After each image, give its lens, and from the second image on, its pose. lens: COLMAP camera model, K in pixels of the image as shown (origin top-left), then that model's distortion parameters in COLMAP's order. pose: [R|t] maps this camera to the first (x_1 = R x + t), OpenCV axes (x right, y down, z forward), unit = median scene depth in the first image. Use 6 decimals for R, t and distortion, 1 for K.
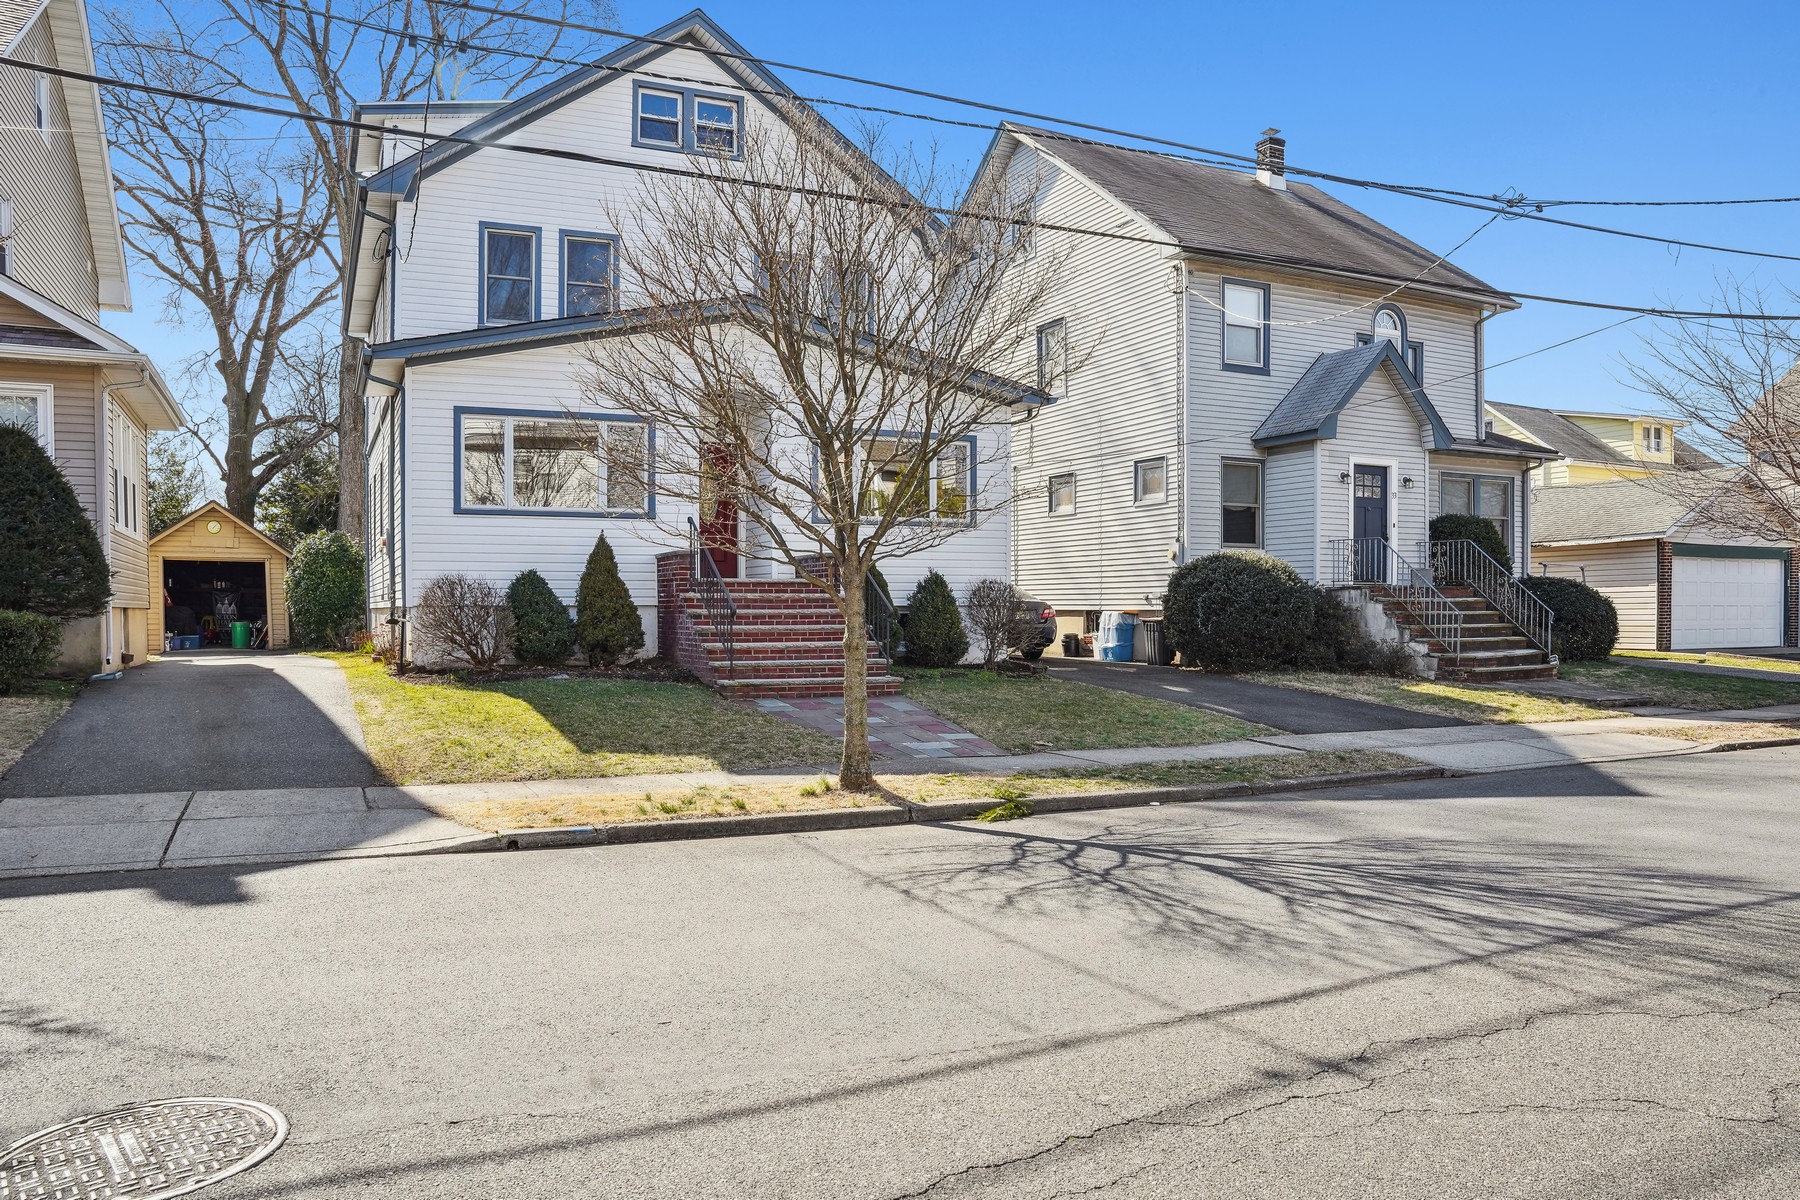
lens RADIAL K [[1226.4, 0, 898.8], [0, 1226.4, 595.5], [0, 0, 1]] dist [-0.148884, 0.103711]
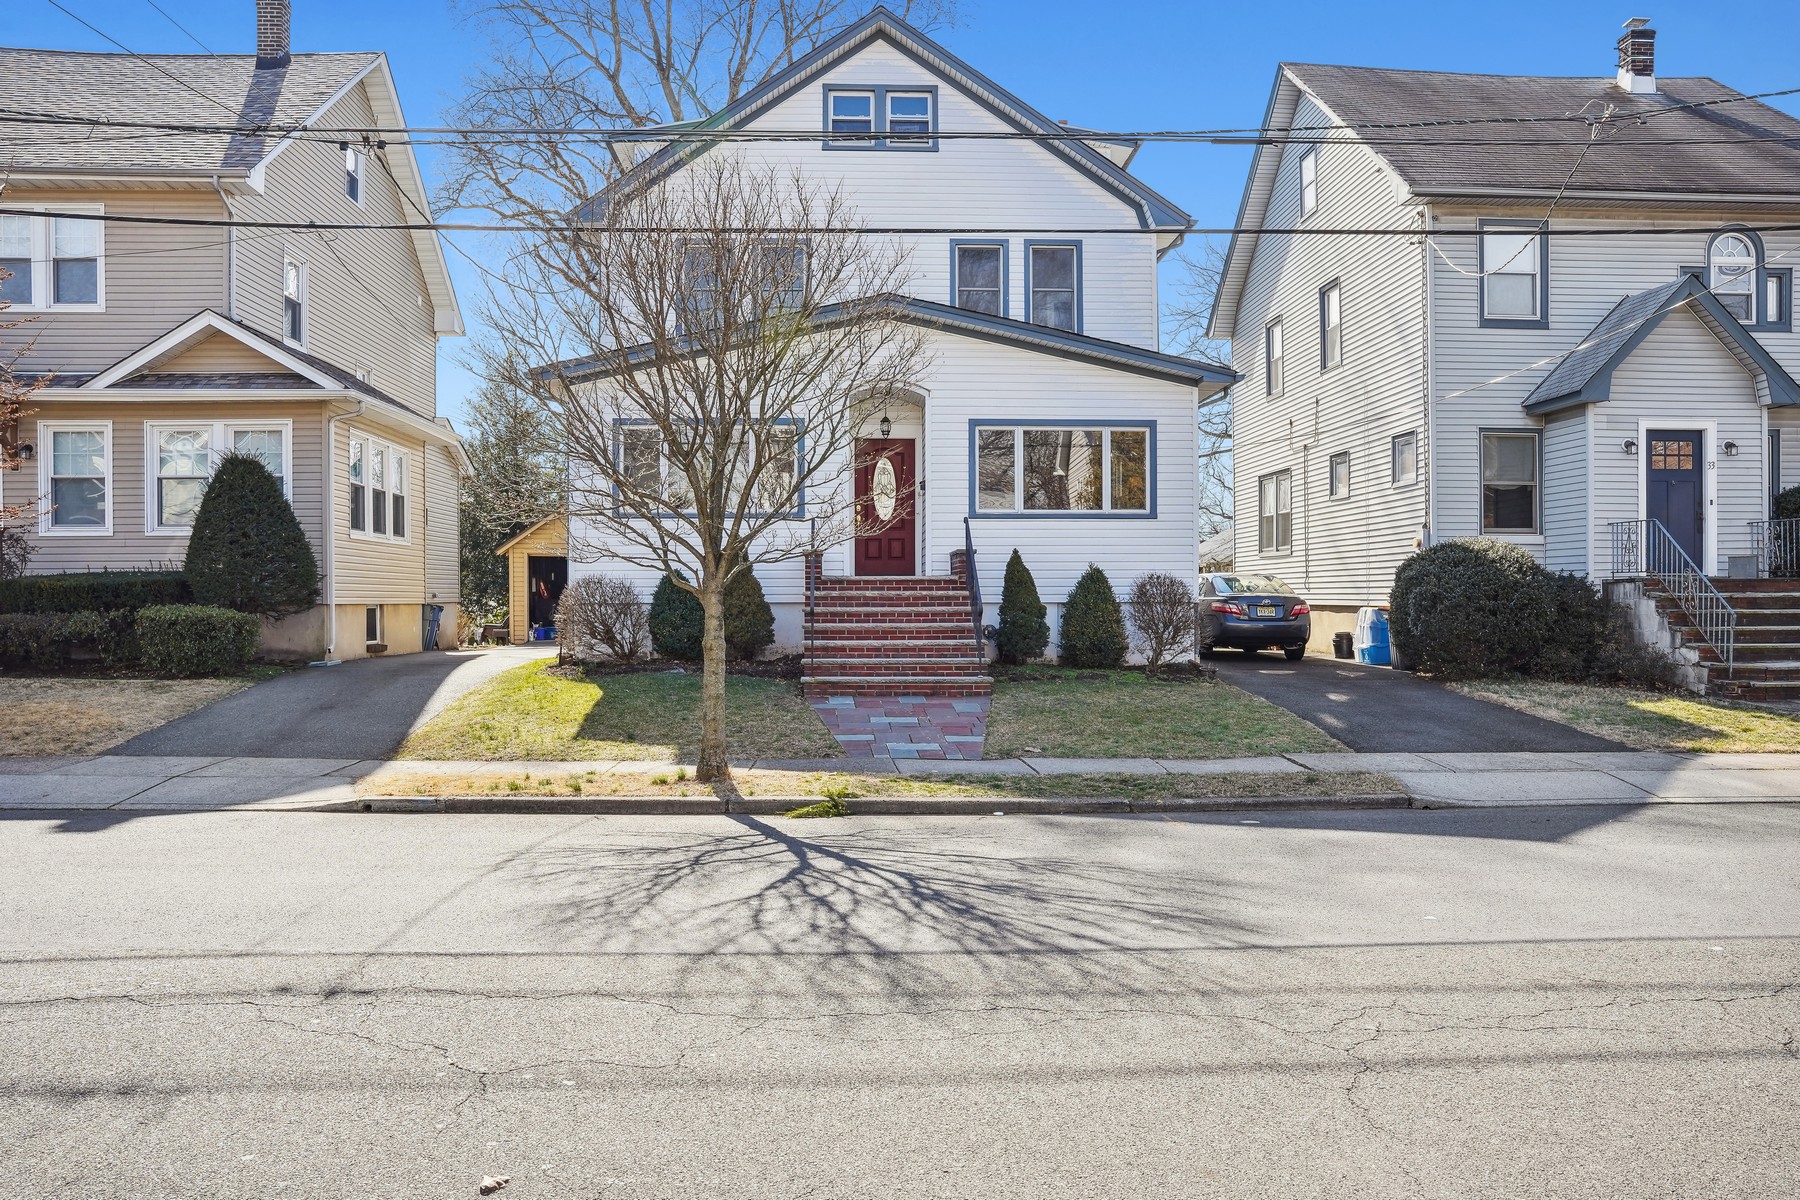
lens RADIAL K [[1330.4, 0, 901.1], [0, 1330.4, 554.5], [0, 0, 1]] dist [-0.099285, 0.066420]
pose [[0.929842, -0.011588, -0.367776, 0.253705], [0.003701, 0.999748, -0.022143, -0.006682], [0.367939, 0.019228, 0.929651, -0.012957]]
